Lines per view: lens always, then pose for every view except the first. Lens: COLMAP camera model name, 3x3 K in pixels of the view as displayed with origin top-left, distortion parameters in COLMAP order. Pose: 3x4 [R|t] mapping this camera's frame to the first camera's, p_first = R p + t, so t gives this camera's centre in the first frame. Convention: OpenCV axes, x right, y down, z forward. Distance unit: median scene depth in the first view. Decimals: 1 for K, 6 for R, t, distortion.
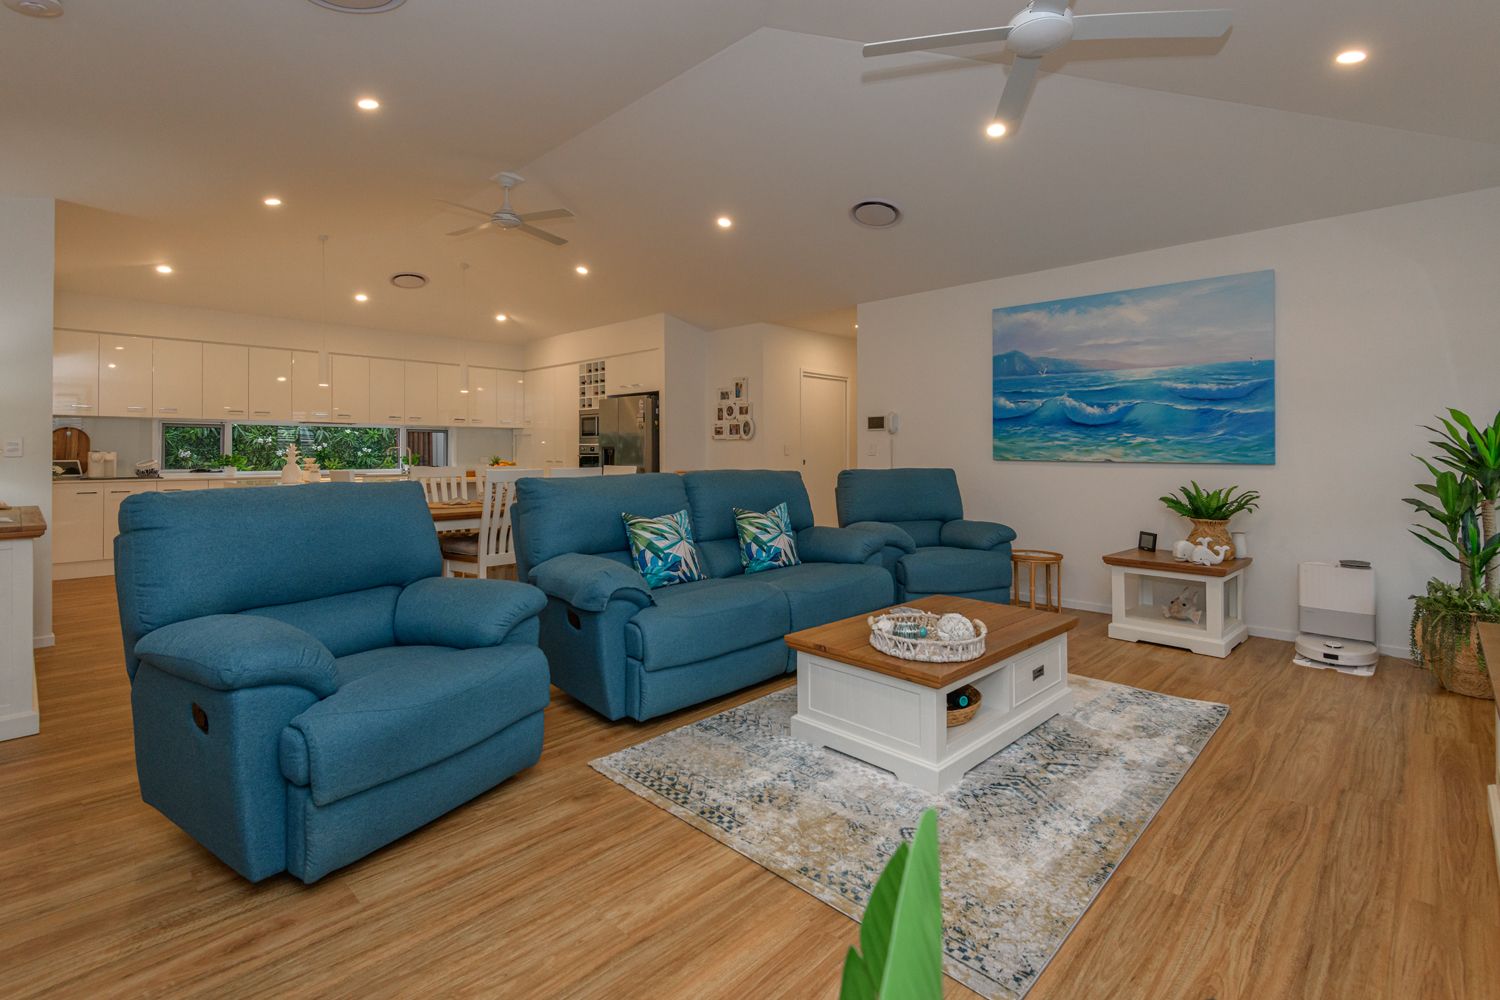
lens RADIAL K [[682.0, 0, 749.1], [0, 682.0, 451.3], [0, 0, 1]] dist [0.002728, 0.000096]
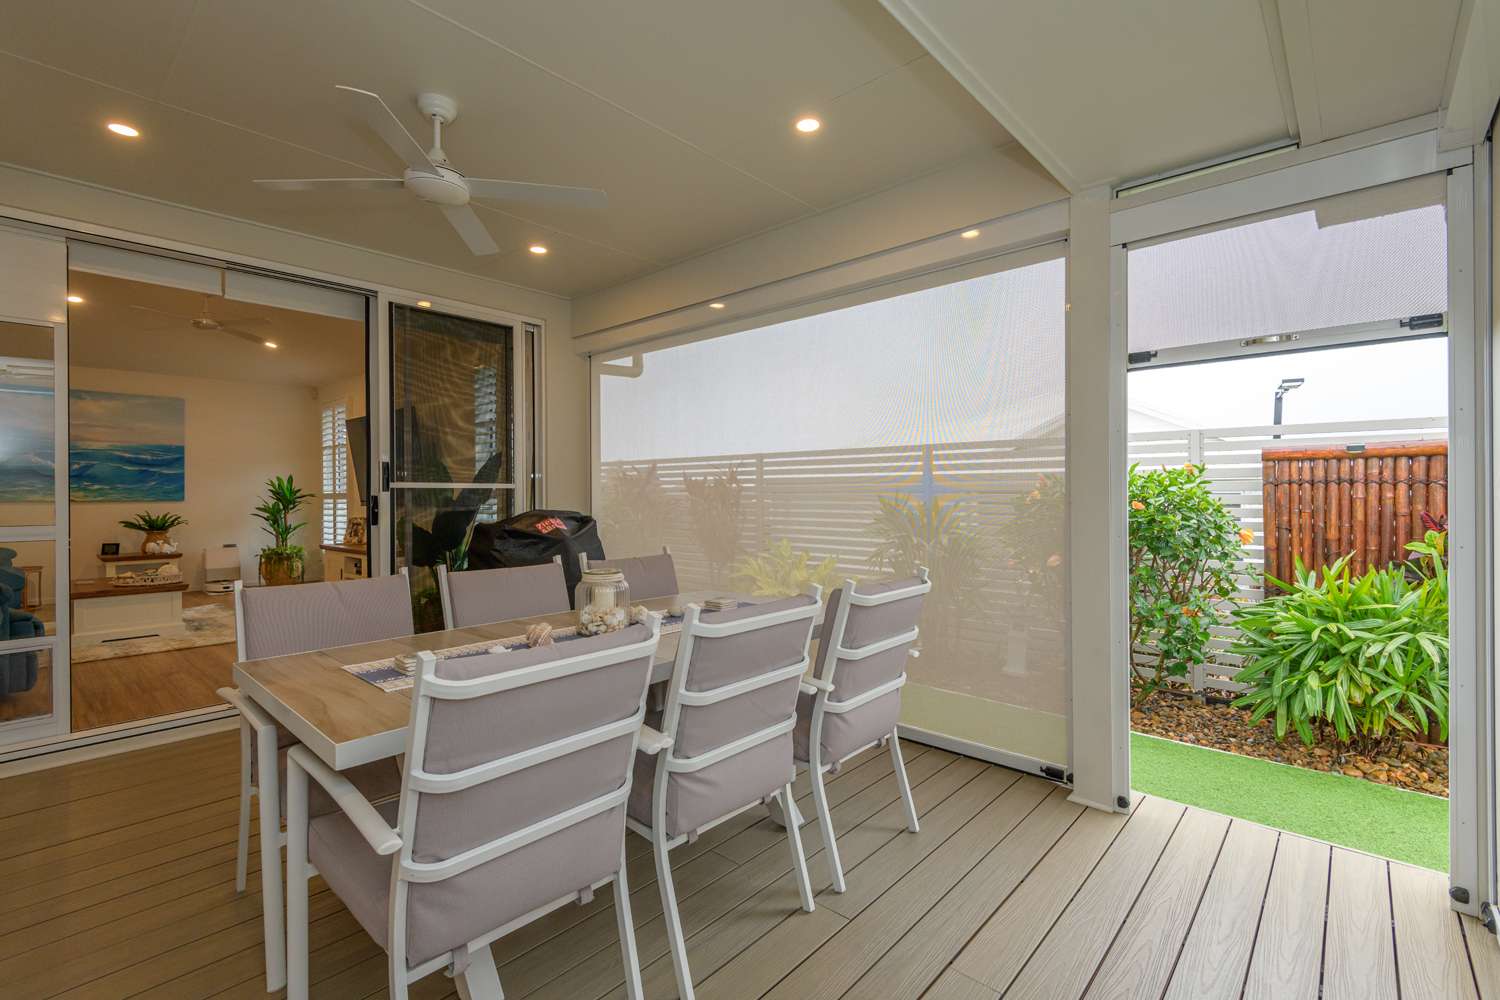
lens RADIAL K [[682.0, 0, 748.8], [0, 682.0, 496.3], [0, 0, 1]] dist [0.002728, 0.000096]
pose [[-0.035542, -0.004071, 0.999360, -0.711239], [0.009720, 0.999943, 0.004419, 0.008414], [-0.999321, 0.009871, -0.035501, -0.302702]]
